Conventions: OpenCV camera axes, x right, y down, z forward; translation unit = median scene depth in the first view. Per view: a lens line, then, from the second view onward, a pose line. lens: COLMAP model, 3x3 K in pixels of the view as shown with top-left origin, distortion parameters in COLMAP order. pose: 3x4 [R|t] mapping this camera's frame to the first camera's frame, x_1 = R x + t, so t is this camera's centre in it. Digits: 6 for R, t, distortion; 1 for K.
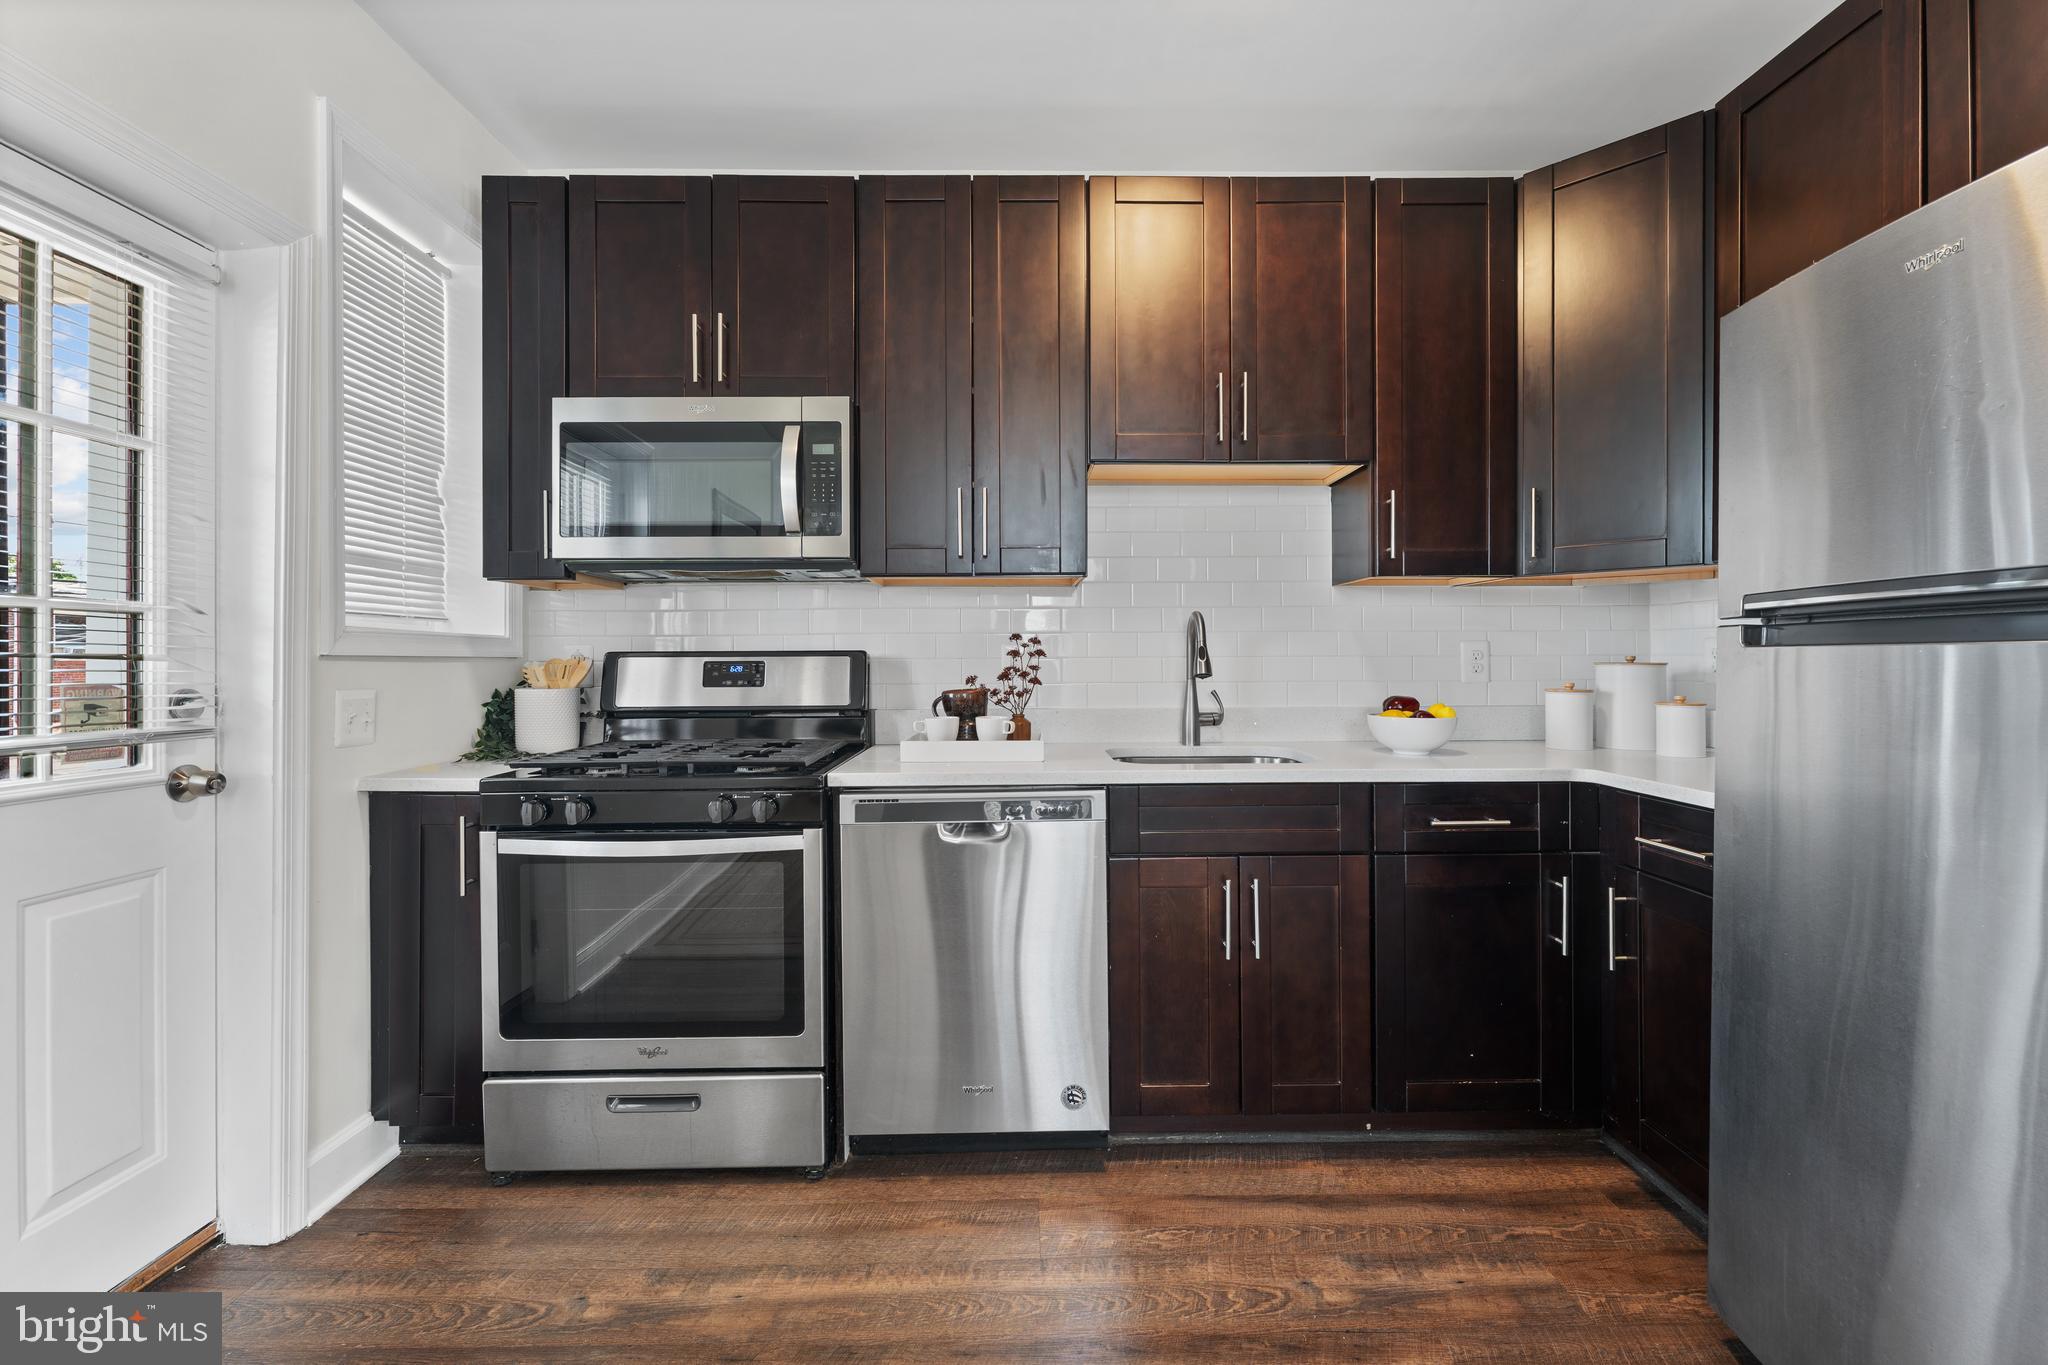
lens RADIAL K [[832.6, 0, 1030.1], [0, 832.6, 656.2], [0, 0, 1]] dist [0.001733, -0.000757]
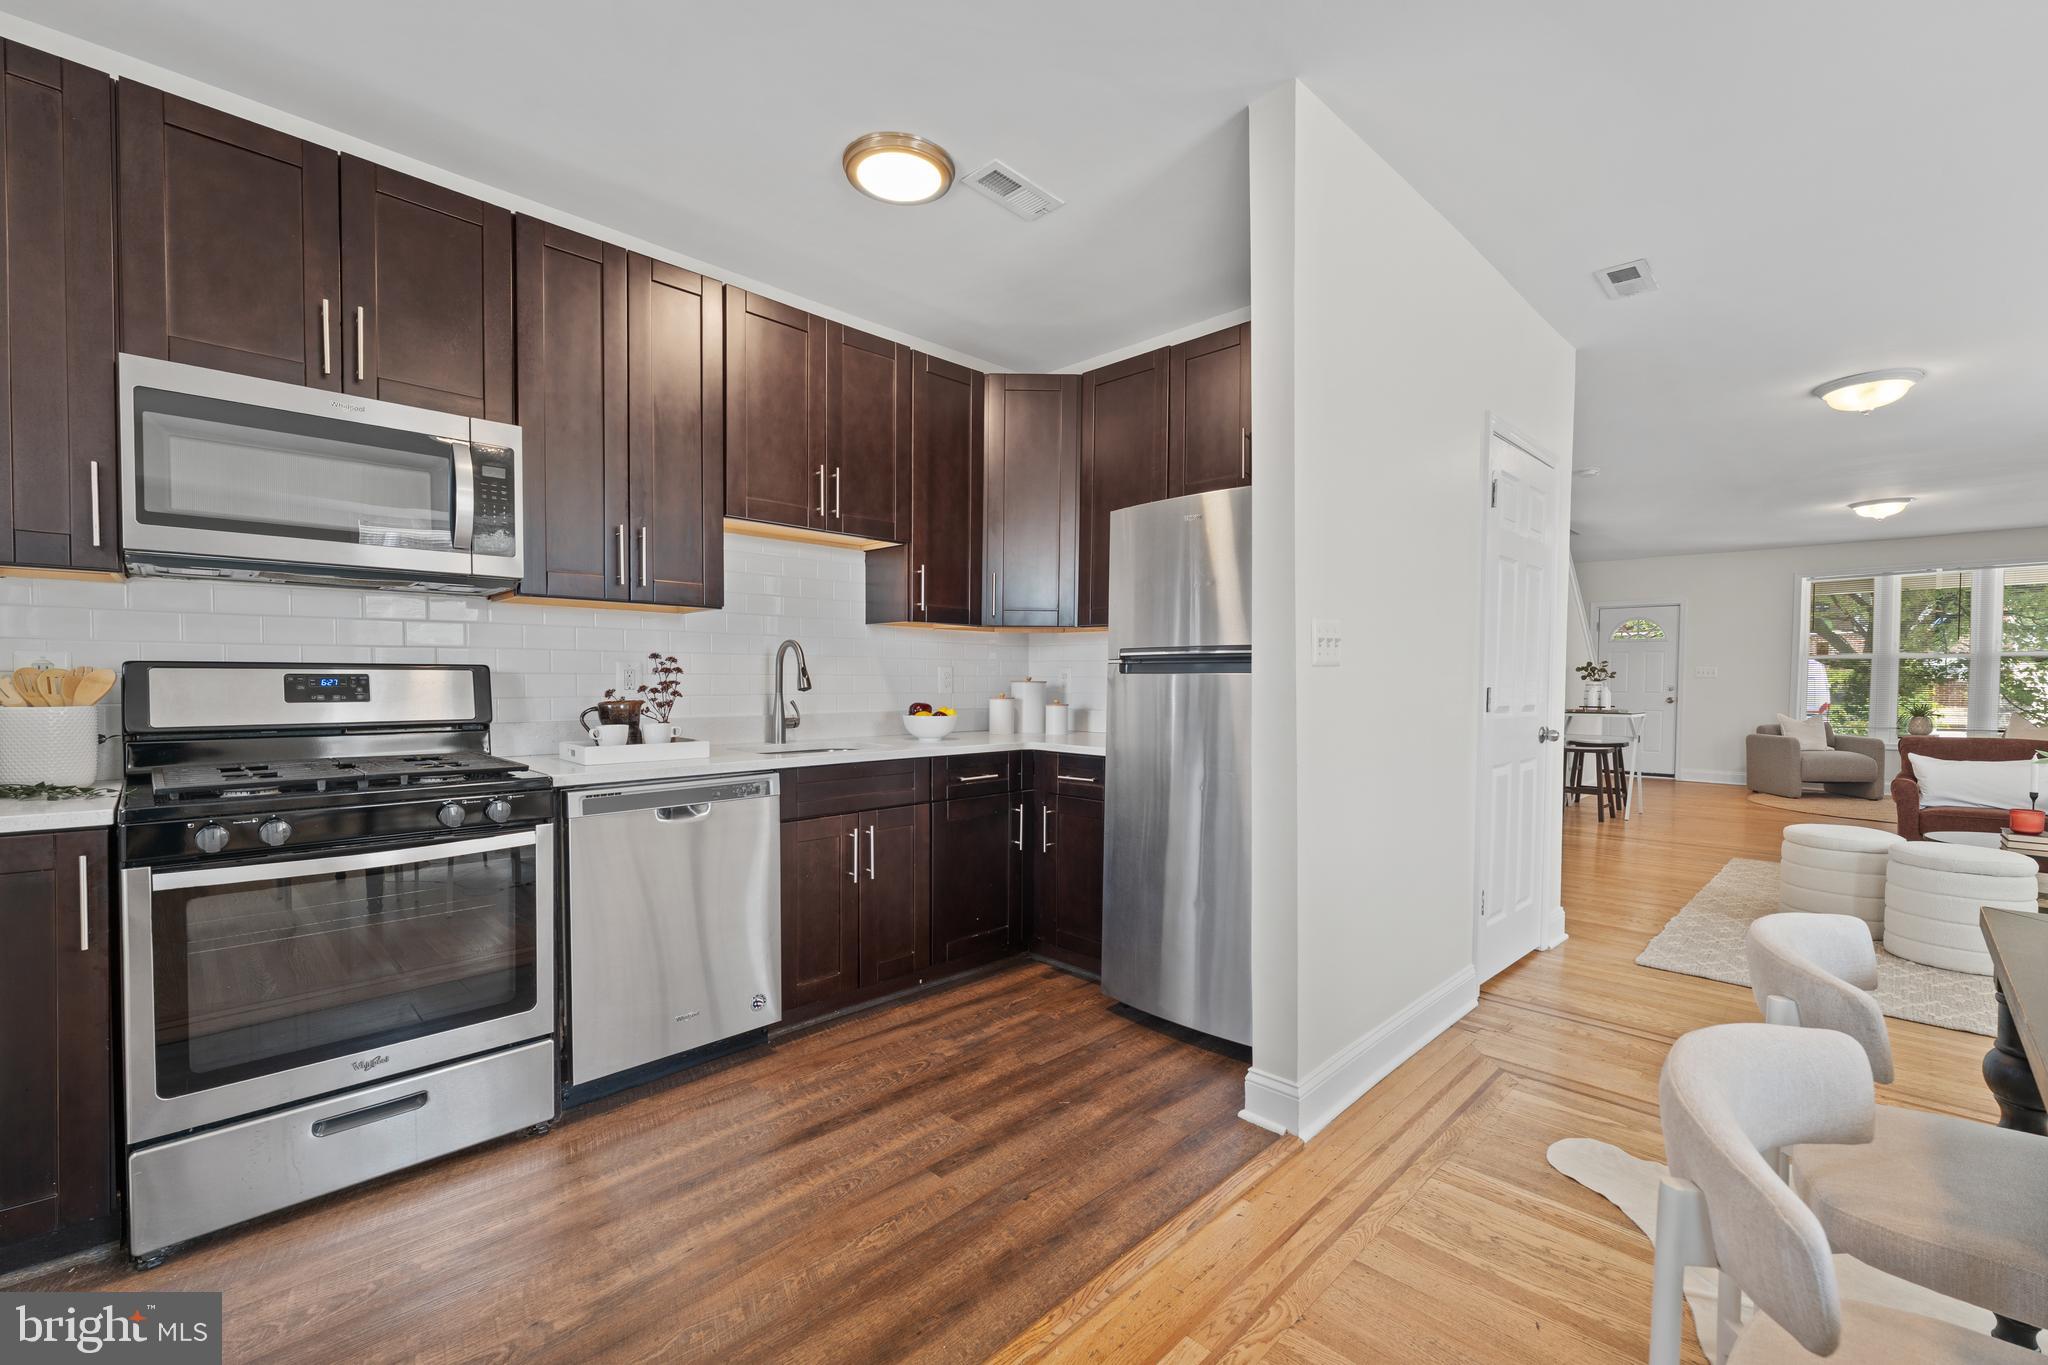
lens RADIAL K [[863.7, 0, 1022.1], [0, 863.7, 693.3], [0, 0, 1]] dist [0.003656, -0.001317]
pose [[0.715761, -0.004049, 0.698334, -0.596614], [-0.011166, 0.999789, 0.017242, 0.003048], [-0.698257, -0.020139, 0.715564, -0.273636]]
